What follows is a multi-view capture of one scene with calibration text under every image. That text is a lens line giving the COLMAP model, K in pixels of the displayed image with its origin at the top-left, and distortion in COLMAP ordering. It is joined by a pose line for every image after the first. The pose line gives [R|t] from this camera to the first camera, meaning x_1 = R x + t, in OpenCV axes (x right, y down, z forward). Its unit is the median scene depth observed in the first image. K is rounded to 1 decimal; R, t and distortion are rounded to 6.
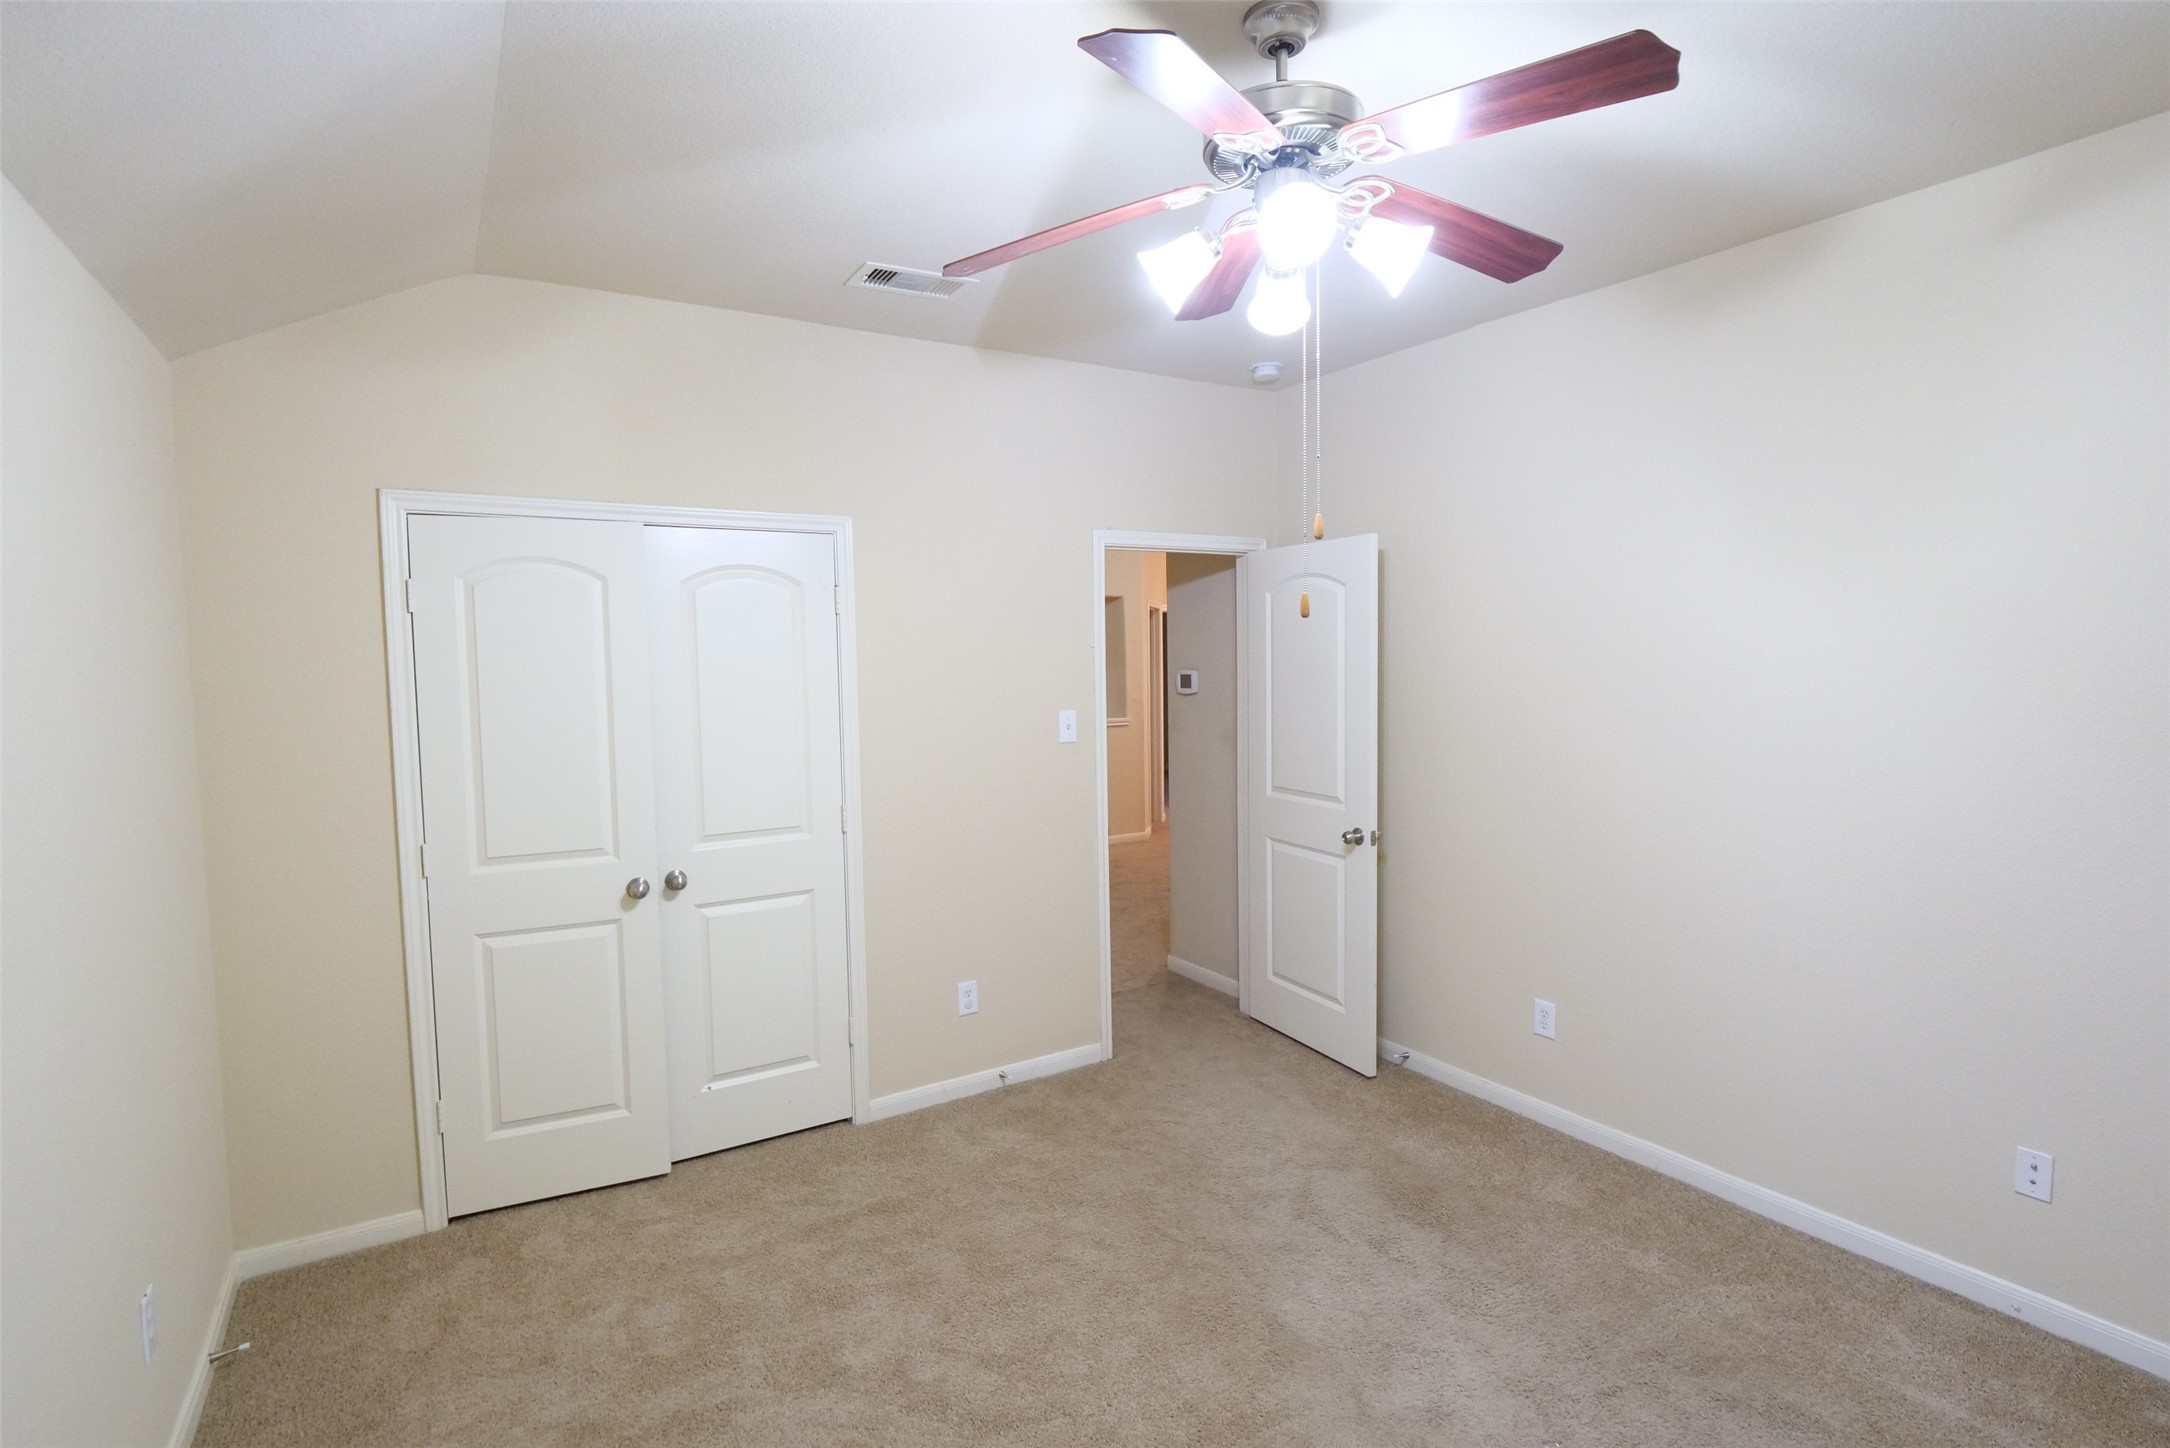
lens RADIAL K [[1058.1, 0, 1079.3], [0, 1058.1, 712.0], [0, 0, 1]] dist [-0.013298, -0.001257]
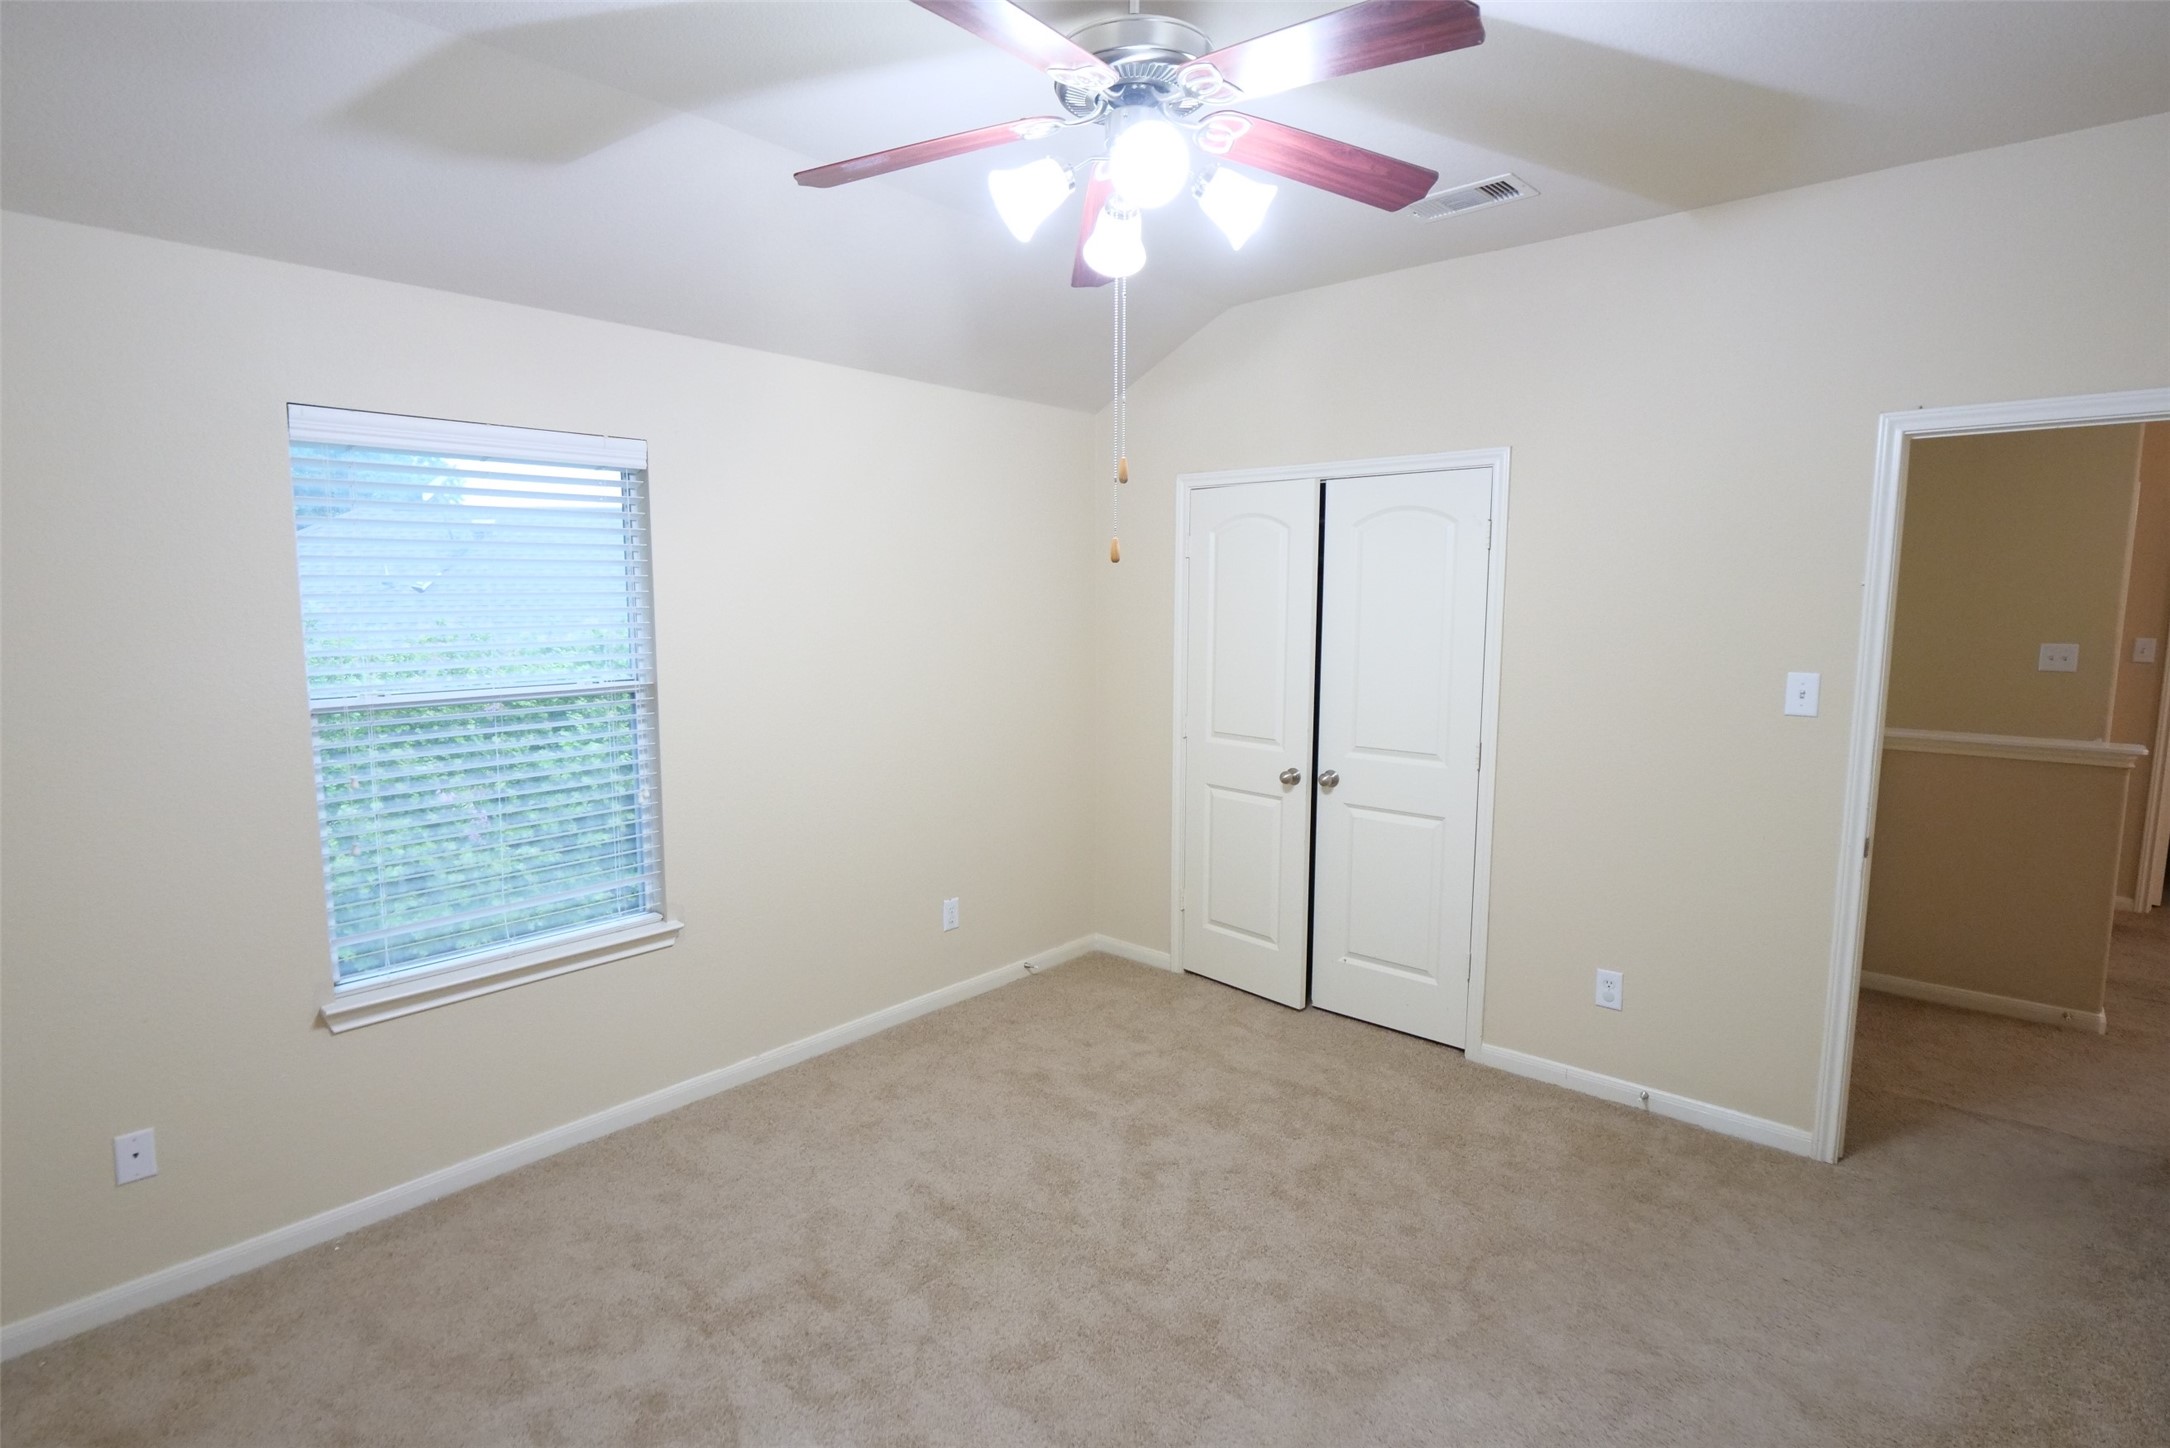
lens RADIAL K [[1058.1, 0, 1079.3], [0, 1058.1, 712.0], [0, 0, 1]] dist [-0.013298, -0.001257]
pose [[0.282600, 0.121834, -0.951469, 0.694770], [-0.060089, 0.992202, 0.109203, -0.029832], [0.957354, 0.026312, 0.287717, 0.399010]]
